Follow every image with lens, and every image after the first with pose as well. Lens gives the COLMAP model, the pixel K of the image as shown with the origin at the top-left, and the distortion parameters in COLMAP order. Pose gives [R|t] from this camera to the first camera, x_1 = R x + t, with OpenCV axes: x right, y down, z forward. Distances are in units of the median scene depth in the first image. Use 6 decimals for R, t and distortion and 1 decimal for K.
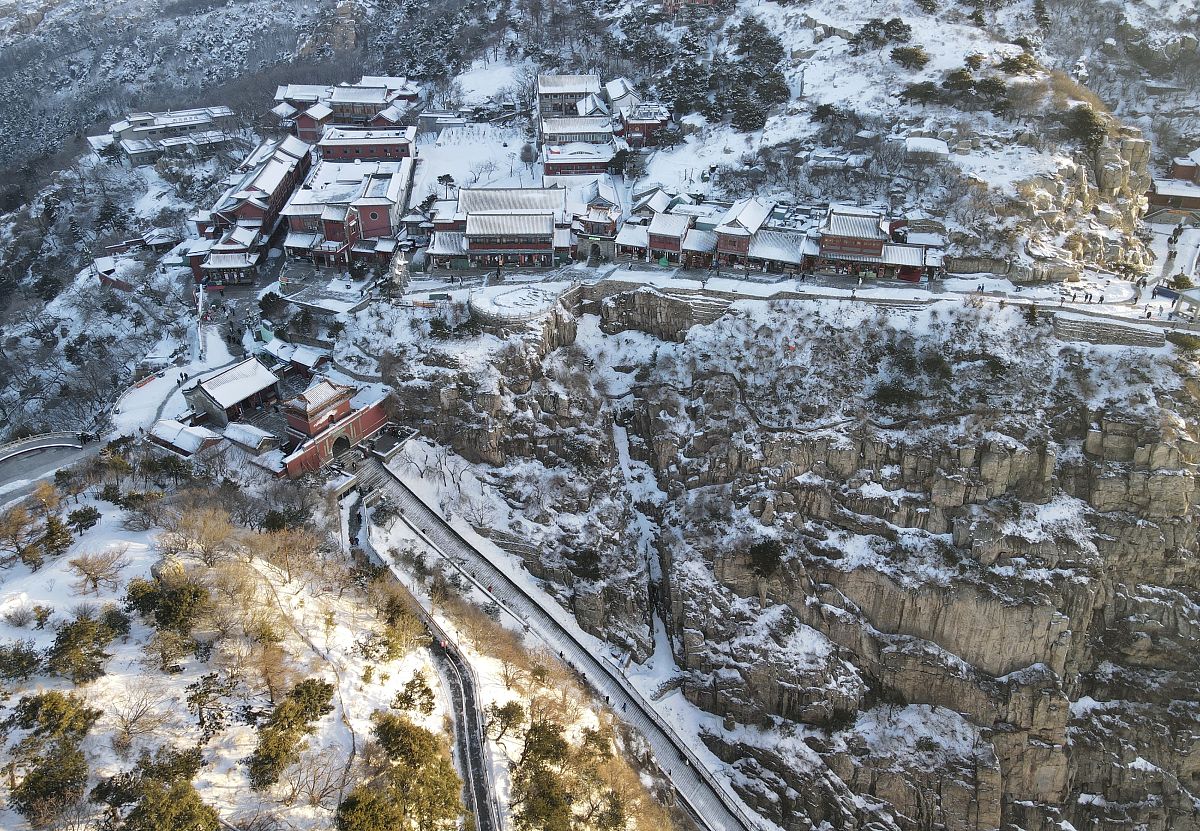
lens RADIAL K [[838.3, 0, 600.0], [0, 838.3, 410.4], [0, 0, 1]] dist [0.033397, -0.000082]
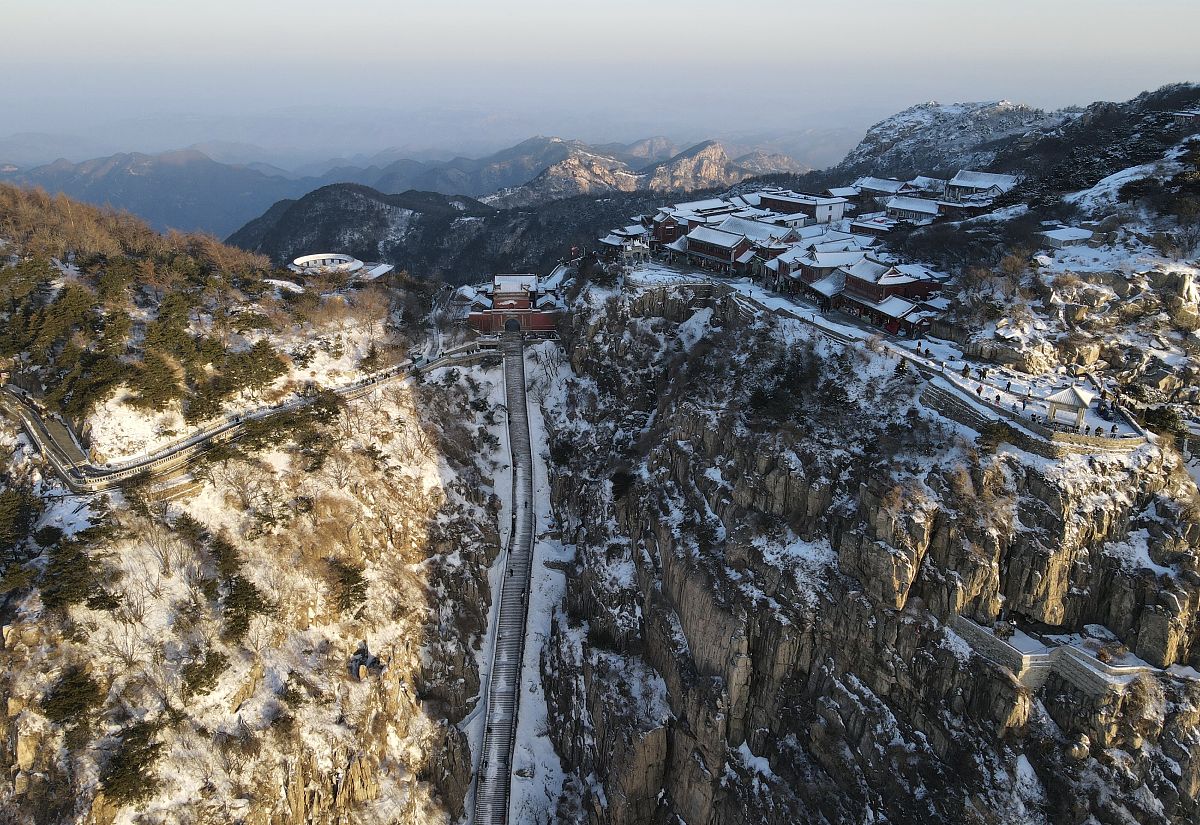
lens RADIAL K [[860.8, 0, 598.4], [0, 860.8, 415.2], [0, 0, 1]] dist [0.004206, 0.001512]
pose [[0.543167, 0.317713, -0.777193, 1.088158], [-0.440840, 0.895706, 0.058065, 0.028282], [0.714584, 0.311079, 0.626578, 0.168414]]
